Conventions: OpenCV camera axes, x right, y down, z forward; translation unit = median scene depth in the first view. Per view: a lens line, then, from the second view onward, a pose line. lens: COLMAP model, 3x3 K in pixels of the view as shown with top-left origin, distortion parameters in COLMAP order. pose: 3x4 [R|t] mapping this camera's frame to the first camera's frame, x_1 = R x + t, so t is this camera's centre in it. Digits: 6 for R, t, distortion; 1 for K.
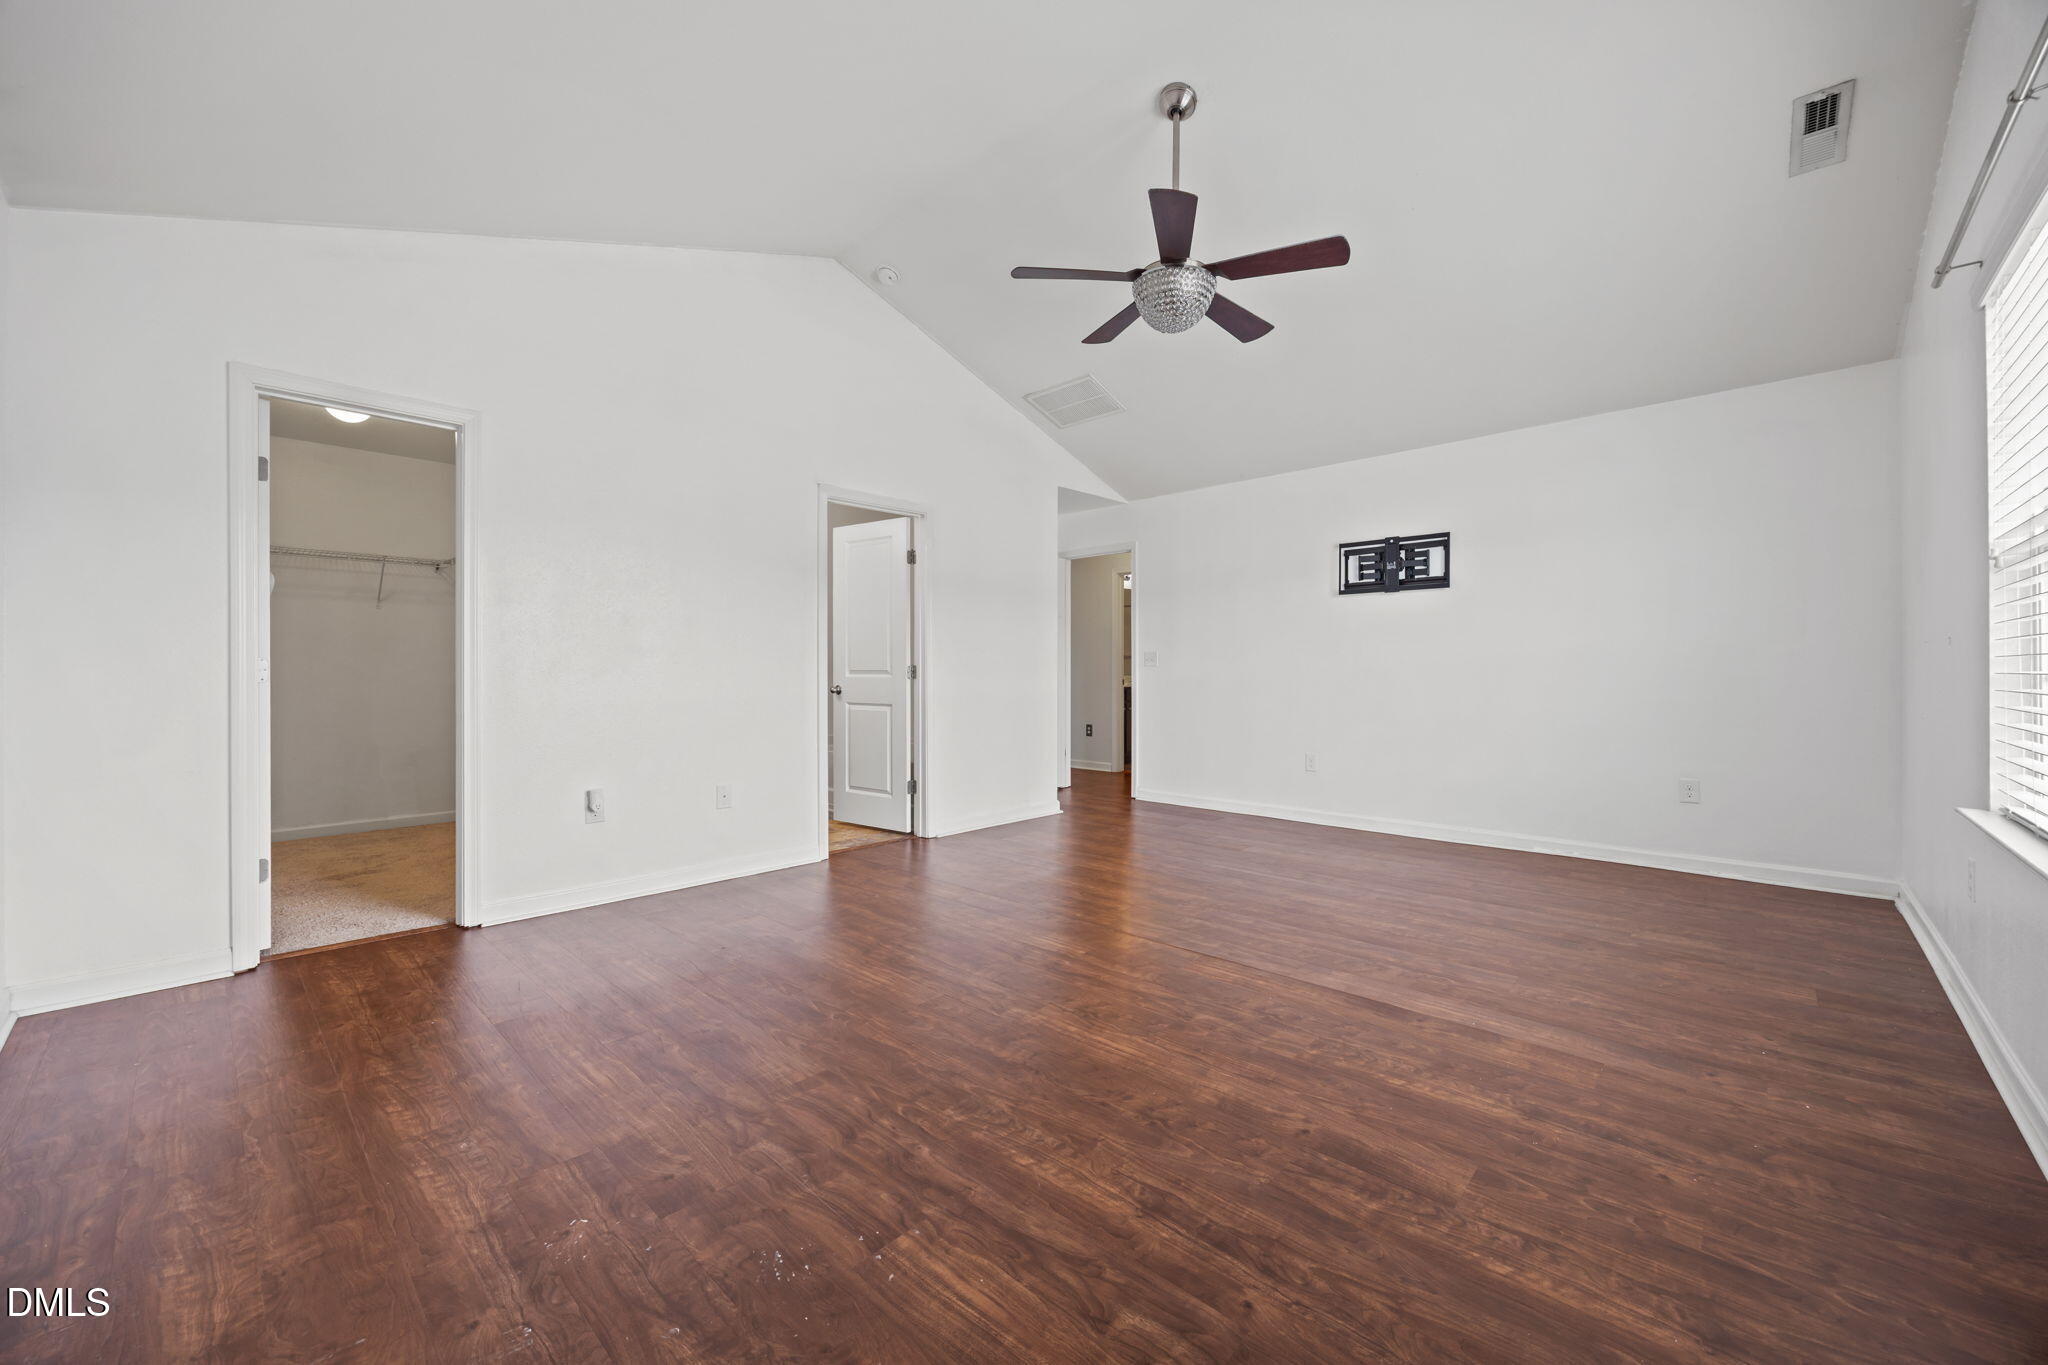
lens RADIAL K [[781.4, 0, 1032.3], [0, 781.4, 674.2], [0, 0, 1]] dist [0.001238, 0.000157]
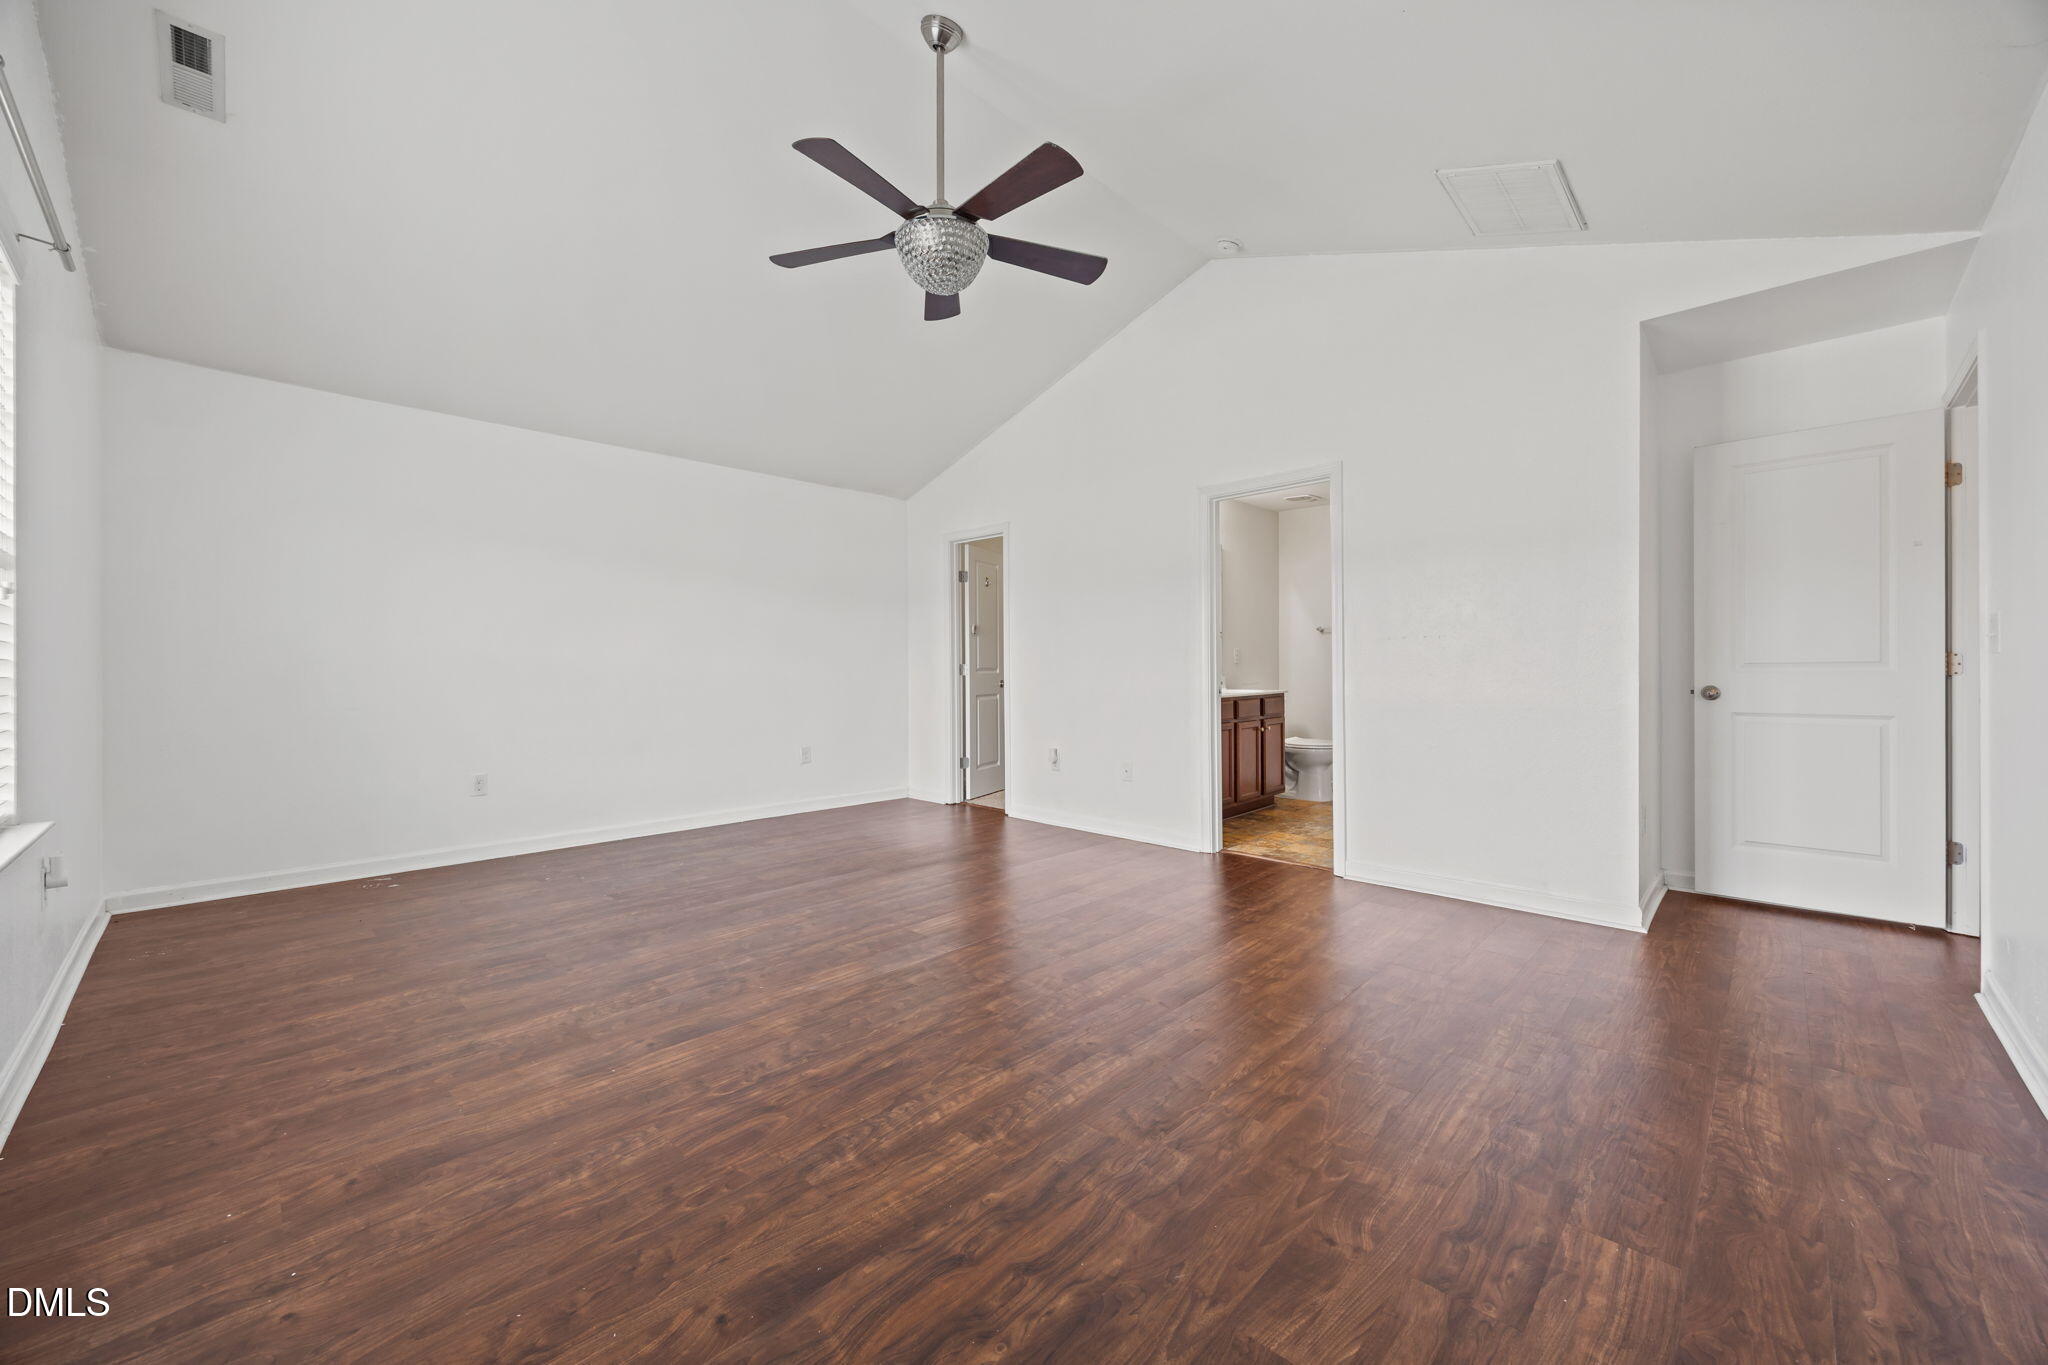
lens RADIAL K [[781.4, 0, 1032.3], [0, 781.4, 674.2], [0, 0, 1]] dist [0.001238, 0.000157]
pose [[-0.015762, 0.007542, -0.999847, 1.553691], [0.001265, 0.999971, 0.007523, -0.009072], [0.999875, -0.001147, -0.015771, 1.606752]]
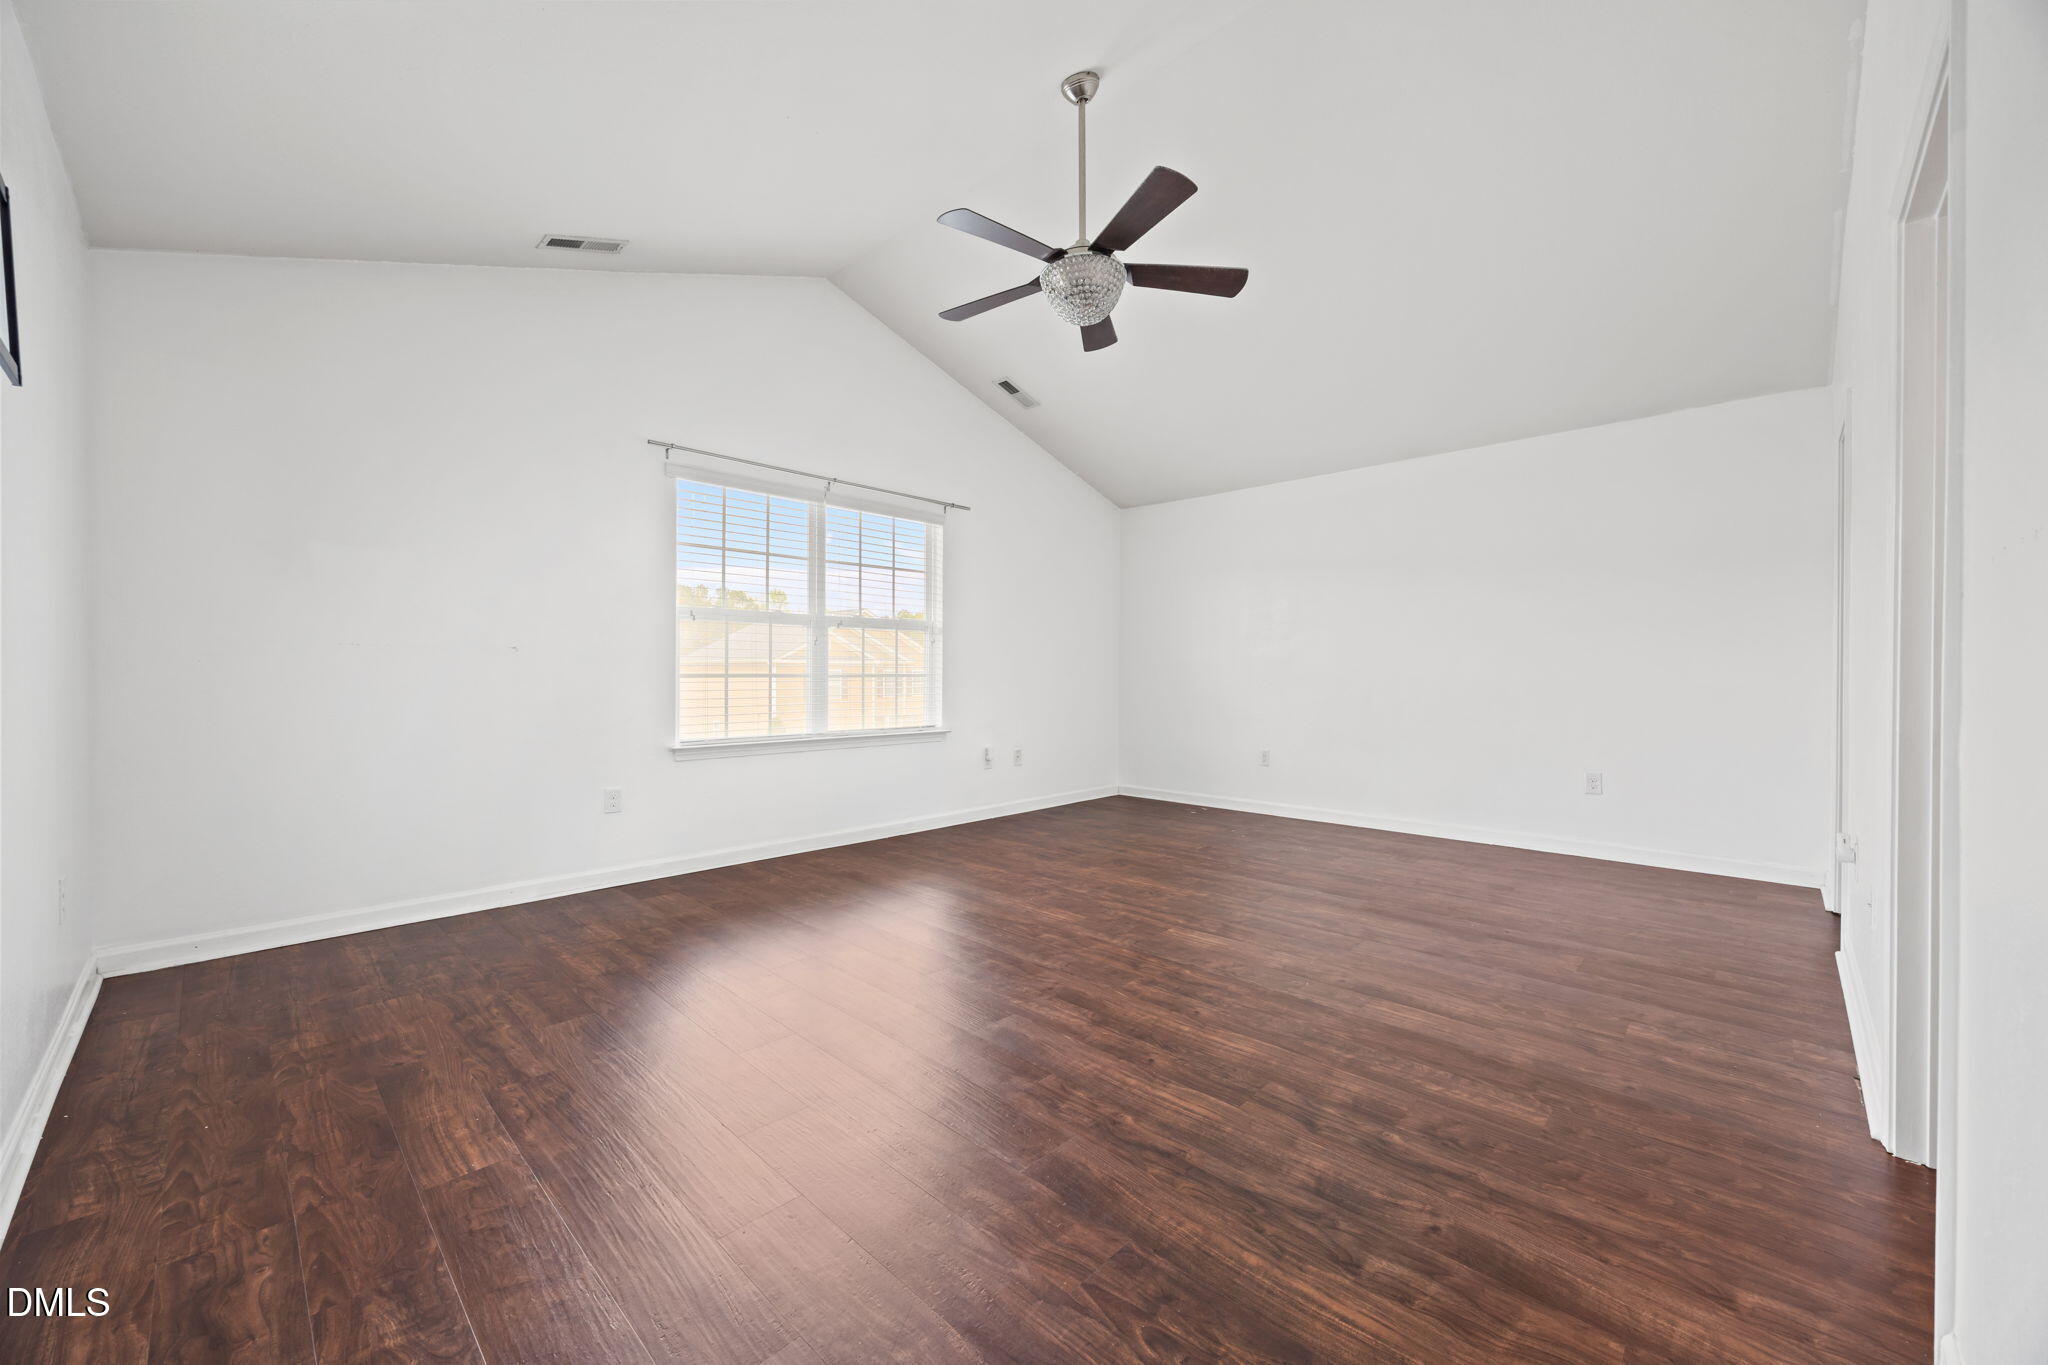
lens RADIAL K [[781.4, 0, 1032.3], [0, 781.4, 674.2], [0, 0, 1]] dist [0.001238, 0.000157]
pose [[-0.999880, -0.000287, 0.015476, 0.326381], [-0.000218, 0.999990, 0.004480, -0.008313], [-0.015477, 0.004476, -0.999870, 2.850994]]
